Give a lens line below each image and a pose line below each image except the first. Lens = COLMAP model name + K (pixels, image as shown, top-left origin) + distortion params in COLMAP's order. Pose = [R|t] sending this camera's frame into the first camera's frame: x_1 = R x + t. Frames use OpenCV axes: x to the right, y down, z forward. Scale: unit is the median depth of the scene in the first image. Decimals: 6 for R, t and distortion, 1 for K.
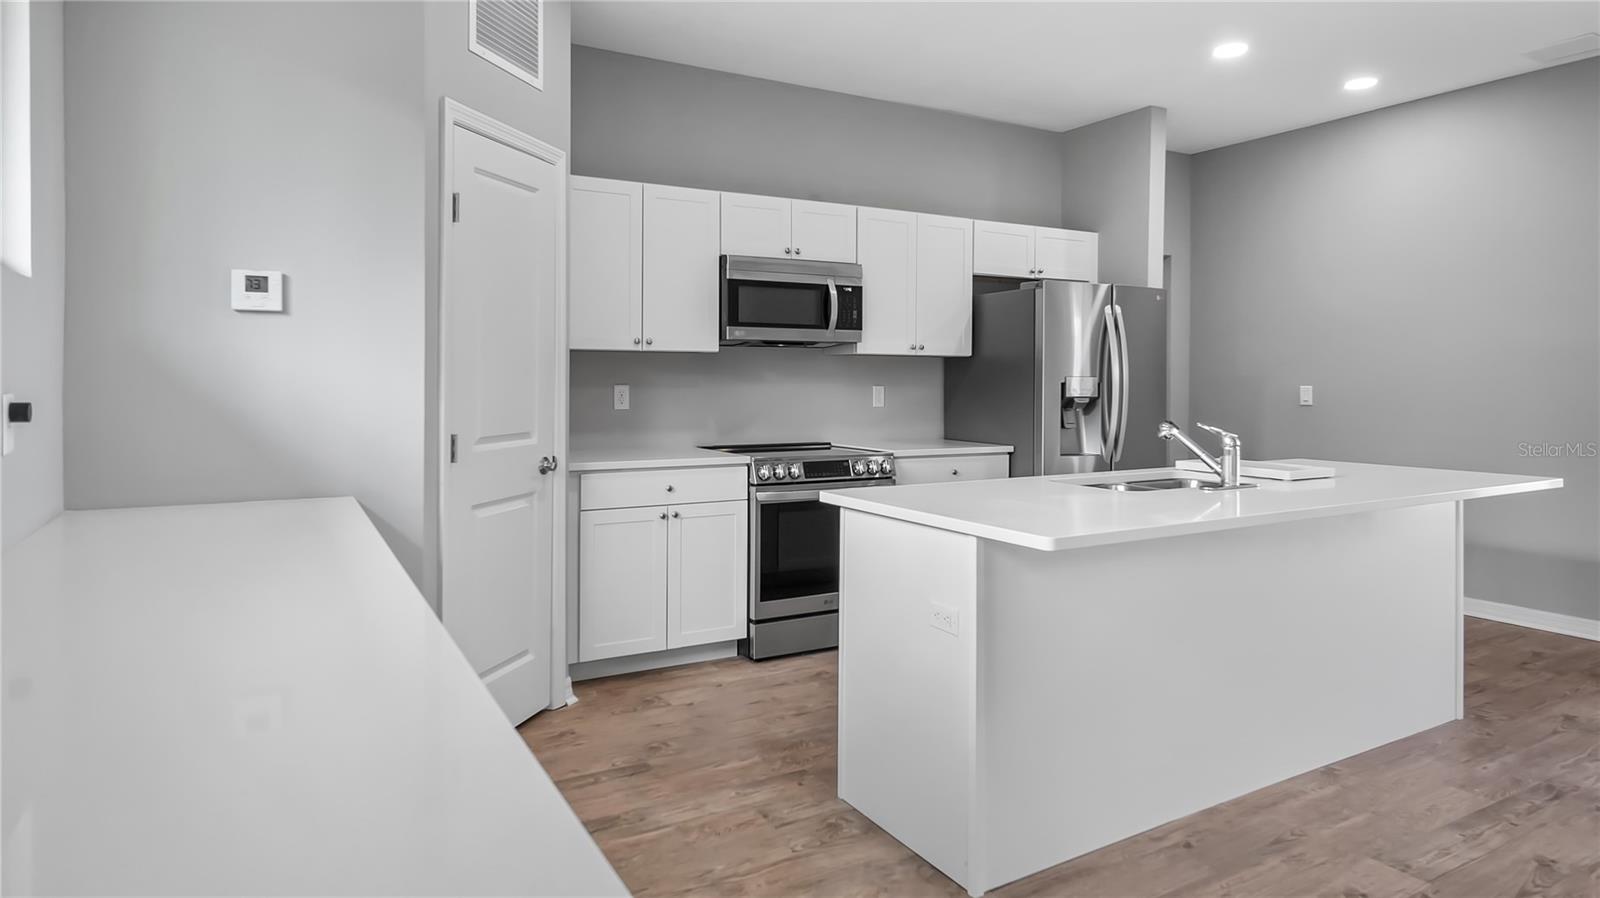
lens RADIAL K [[931.4, 0, 805.2], [0, 931.4, 394.1], [0, 0, 1]] dist [-0.001791, -0.002757]
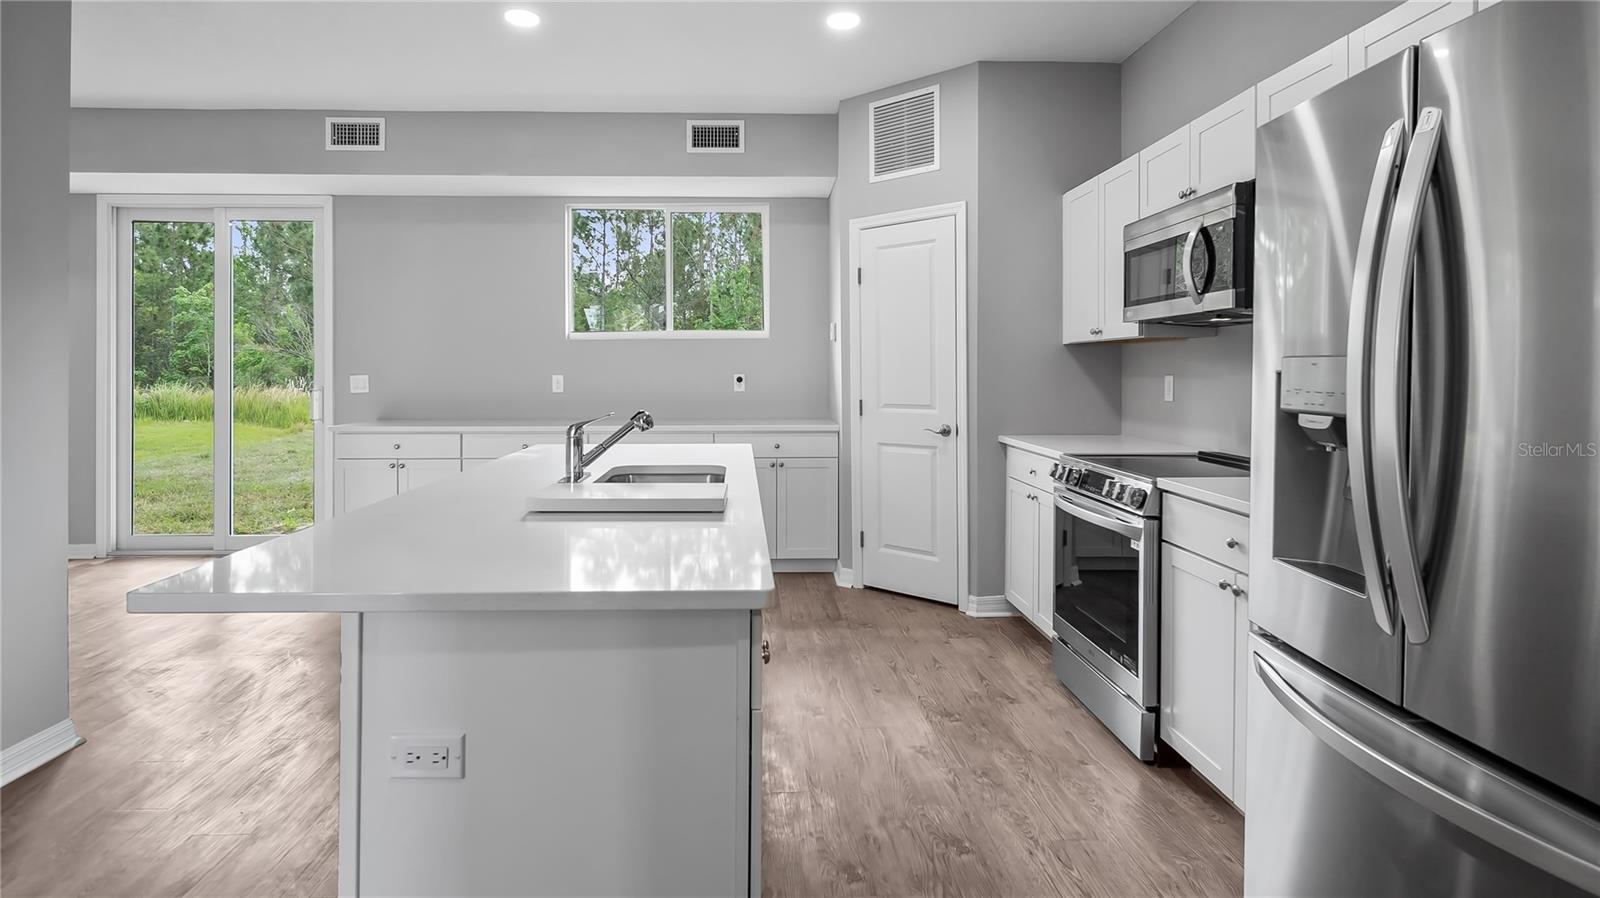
lens RADIAL K [[809.4, 0, 754.9], [0, 809.4, 375.4], [0, 0, 1]] dist [-0.000479, 0.000782]
pose [[-0.484232, 0.002483, -0.874936, 0.716206], [-0.015131, 0.999823, 0.011212, -0.012107], [0.874809, 0.018668, -0.484109, 1.021684]]
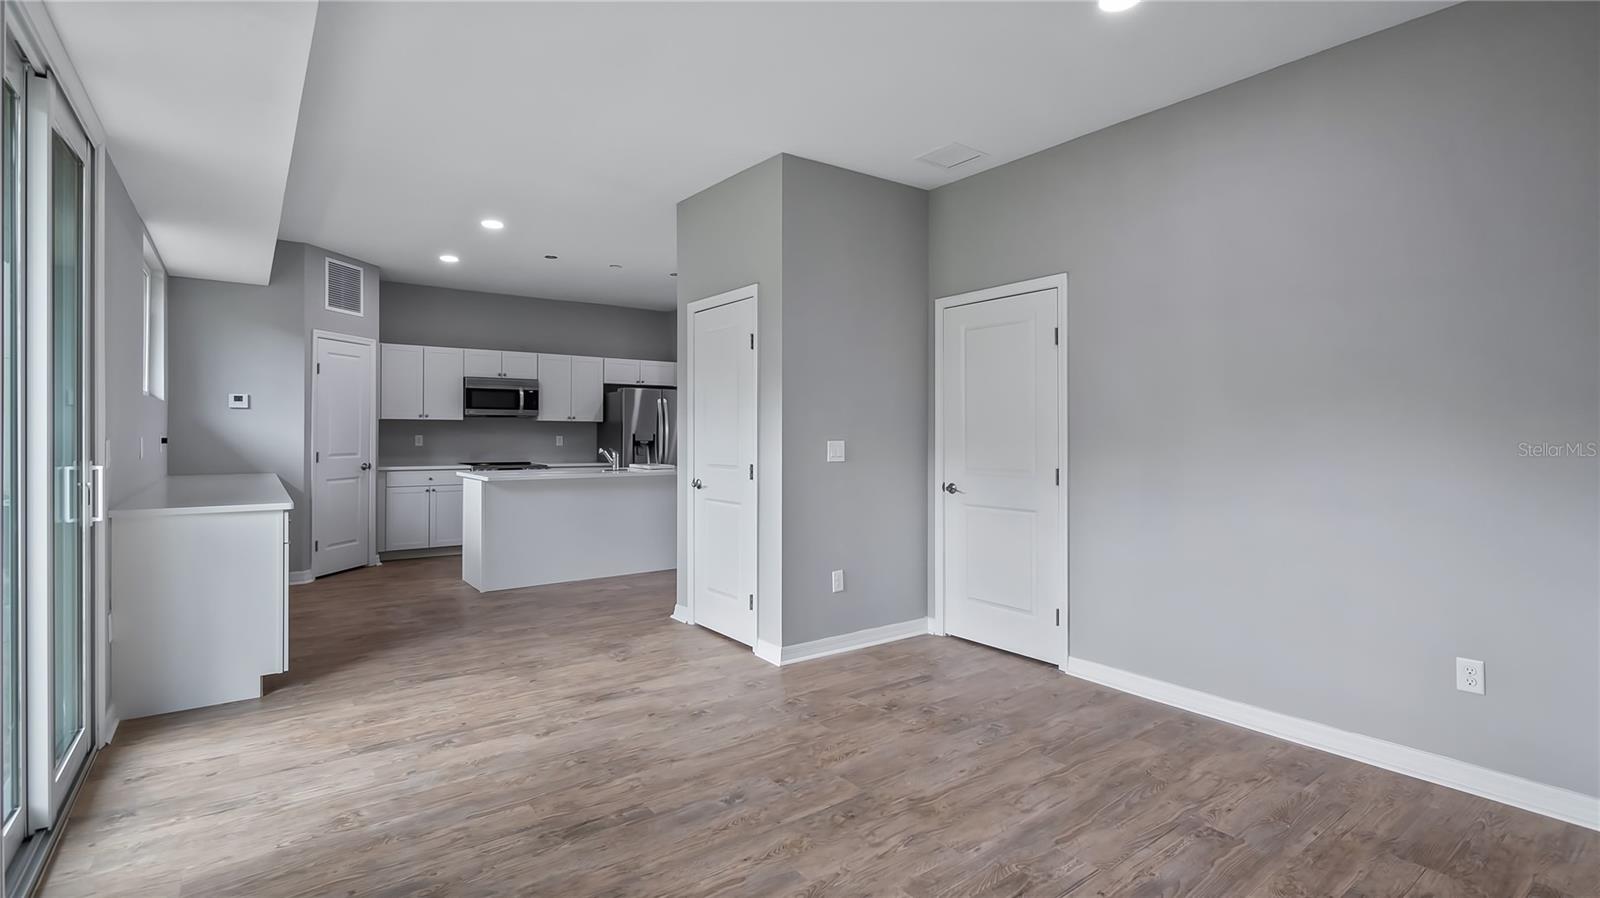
lens RADIAL K [[743.0, 0, 814.3], [0, 743.0, 437.9], [0, 0, 1]] dist [0.001205, 0.000700]
pose [[0.991712, -0.000064, 0.128480, 0.500966], [0.001515, 0.999936, -0.011198, 0.018442], [-0.128471, 0.011299, 0.991649, -0.857106]]
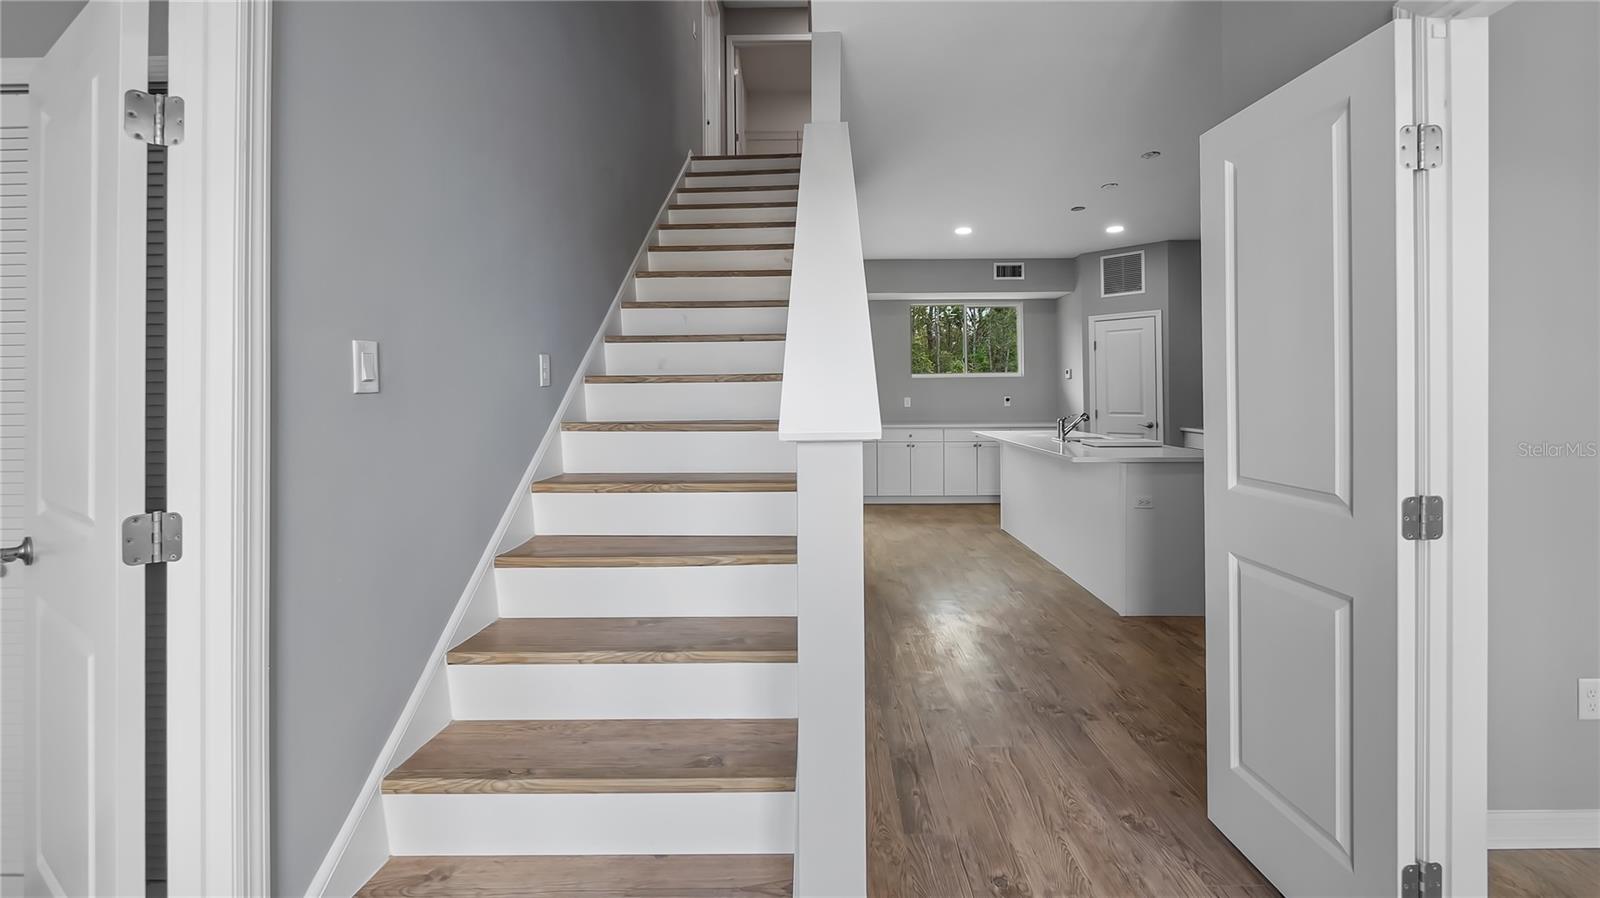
lens RADIAL K [[641.5, 0, 812.0], [0, 641.5, 390.0], [0, 0, 1]] dist [-0.001207, -0.000955]
pose [[-0.510194, -0.002095, -0.860057, 1.448890], [-0.009508, 0.999950, 0.003205, -0.019340], [0.860007, 0.009813, -0.510189, 0.844031]]
